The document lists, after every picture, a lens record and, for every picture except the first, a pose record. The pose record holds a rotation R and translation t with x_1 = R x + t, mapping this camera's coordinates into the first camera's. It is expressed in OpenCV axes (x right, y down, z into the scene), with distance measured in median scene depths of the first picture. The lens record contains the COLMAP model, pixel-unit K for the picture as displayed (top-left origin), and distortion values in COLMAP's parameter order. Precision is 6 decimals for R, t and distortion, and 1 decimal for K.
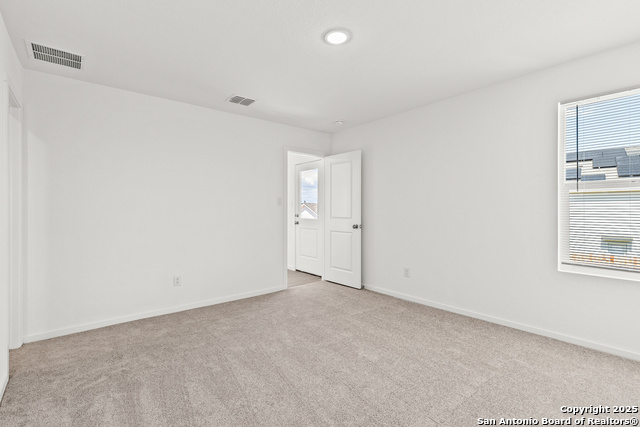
lens RADIAL K [[295.5, 0, 322.4], [0, 295.5, 210.1], [0, 0, 1]] dist [0.001815, 0.000344]
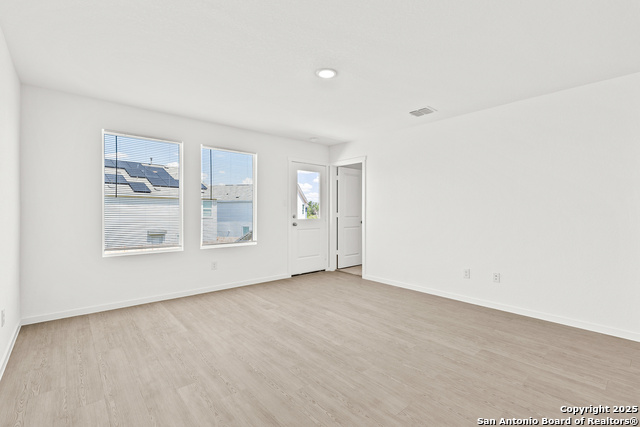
lens RADIAL K [[295.5, 0, 322.4], [0, 295.5, 210.1], [0, 0, 1]] dist [0.001815, 0.000344]
pose [[-0.029034, 0.001759, 0.999577, -0.716319], [0.004098, 0.999990, -0.001641, -0.000380], [-0.999570, 0.004048, -0.029041, 0.650891]]
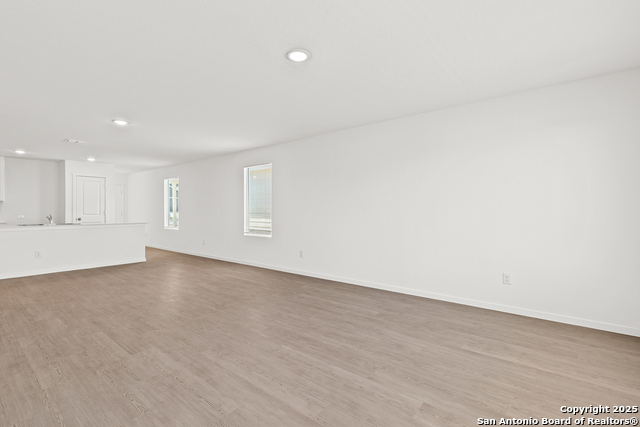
lens RADIAL K [[295.5, 0, 322.4], [0, 295.5, 210.1], [0, 0, 1]] dist [0.001815, 0.000344]
pose [[0.196078, 0.000804, -0.980588, -0.071741], [-0.003272, 0.999995, 0.000166, 0.001641], [0.980583, 0.003175, 0.196080, 0.601161]]
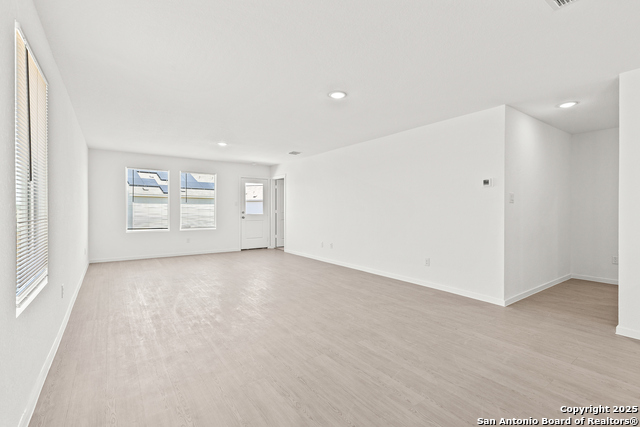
lens RADIAL K [[295.5, 0, 322.4], [0, 295.5, 210.1], [0, 0, 1]] dist [0.001815, 0.000344]
pose [[0.066866, -0.002645, 0.997758, -1.076002], [0.005182, 0.999984, 0.002303, 0.003435], [-0.997749, 0.005016, 0.066878, 0.346987]]
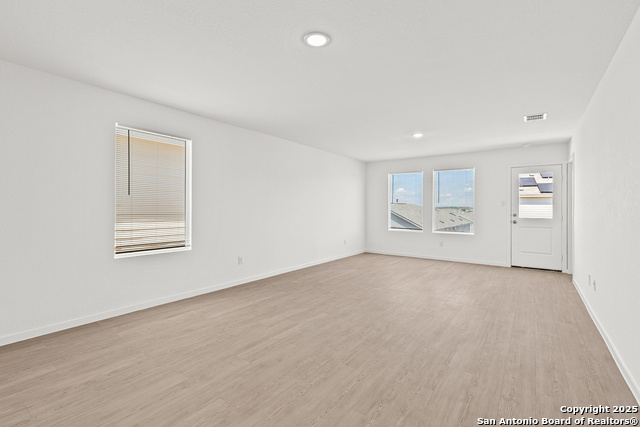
lens RADIAL K [[295.5, 0, 322.4], [0, 295.5, 210.1], [0, 0, 1]] dist [0.001815, 0.000344]
pose [[0.967573, 0.004578, 0.252549, -0.726205], [-0.003638, 0.999985, -0.004189, 0.004758], [-0.252564, 0.003134, 0.967575, 0.085600]]
